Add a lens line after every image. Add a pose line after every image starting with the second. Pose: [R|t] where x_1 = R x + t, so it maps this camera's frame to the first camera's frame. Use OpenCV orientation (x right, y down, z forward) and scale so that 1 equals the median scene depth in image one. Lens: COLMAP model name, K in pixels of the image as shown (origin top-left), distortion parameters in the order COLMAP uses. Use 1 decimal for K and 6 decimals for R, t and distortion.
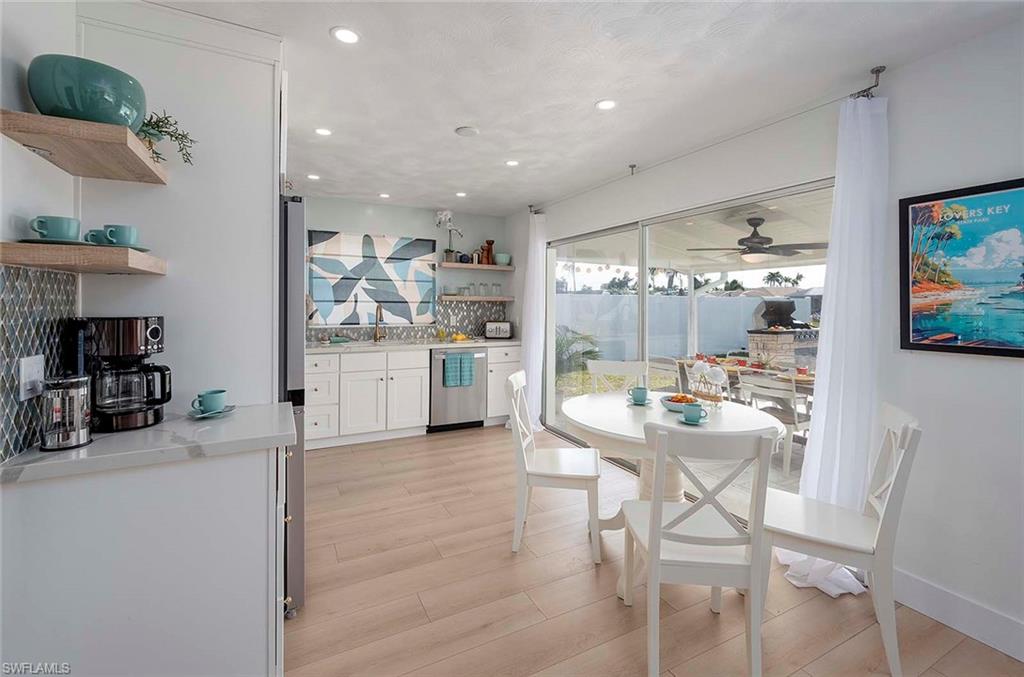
lens RADIAL K [[419.0, 0, 480.2], [0, 419.0, 301.8], [0, 0, 1]] dist [-0.000433, -0.000116]
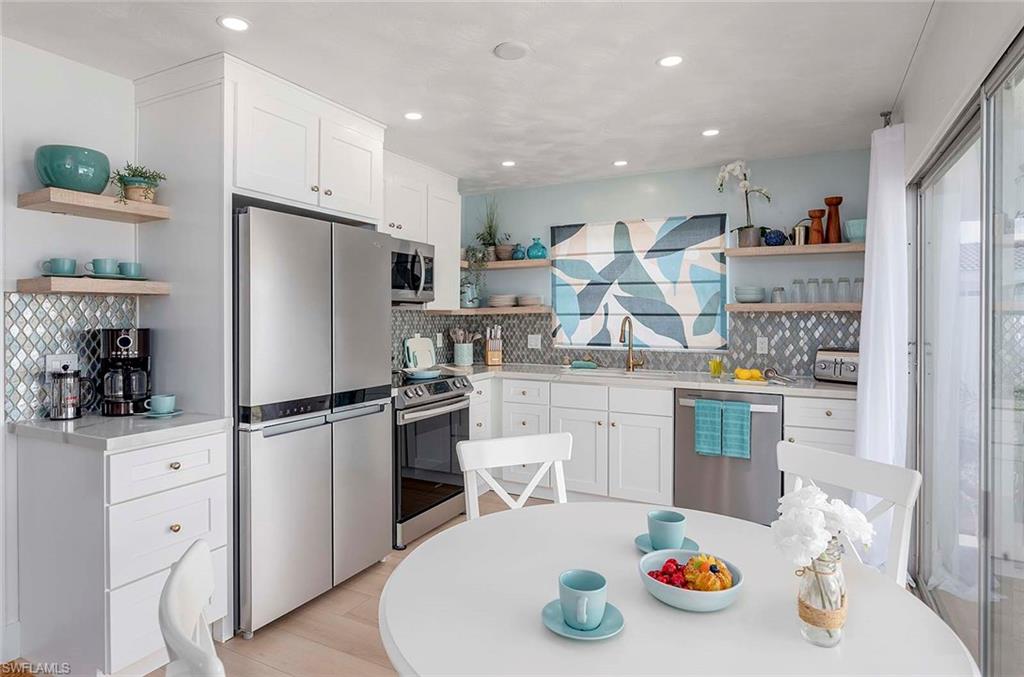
lens RADIAL K [[553.7, 0, 523.5], [0, 553.7, 317.3], [0, 0, 1]] dist [-0.005935, -0.000404]
pose [[0.608694, -0.005287, -0.793387, 0.383256], [0.007253, 0.999973, -0.001098, 0.004365], [0.793372, -0.005086, 0.608716, 0.288142]]
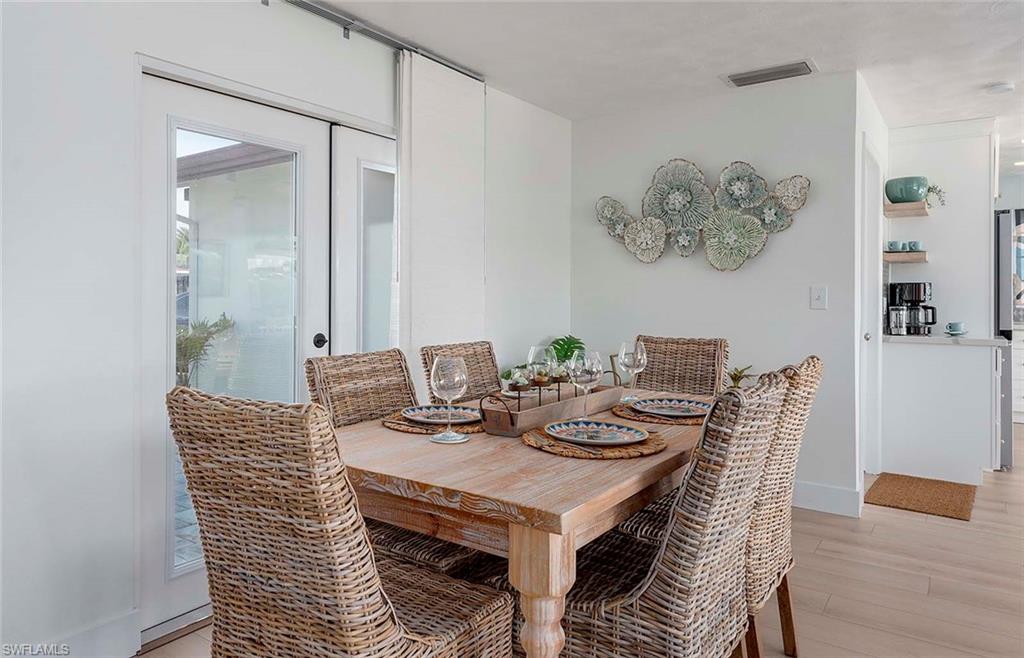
lens RADIAL K [[654.5, 0, 520.0], [0, 654.5, 290.7], [0, 0, 1]] dist [0.002004, -0.000735]
pose [[0.505446, -0.007183, -0.862828, 0.316296], [0.000285, 0.999967, -0.008158, 0.032201], [0.862858, 0.003878, 0.505431, -0.754615]]
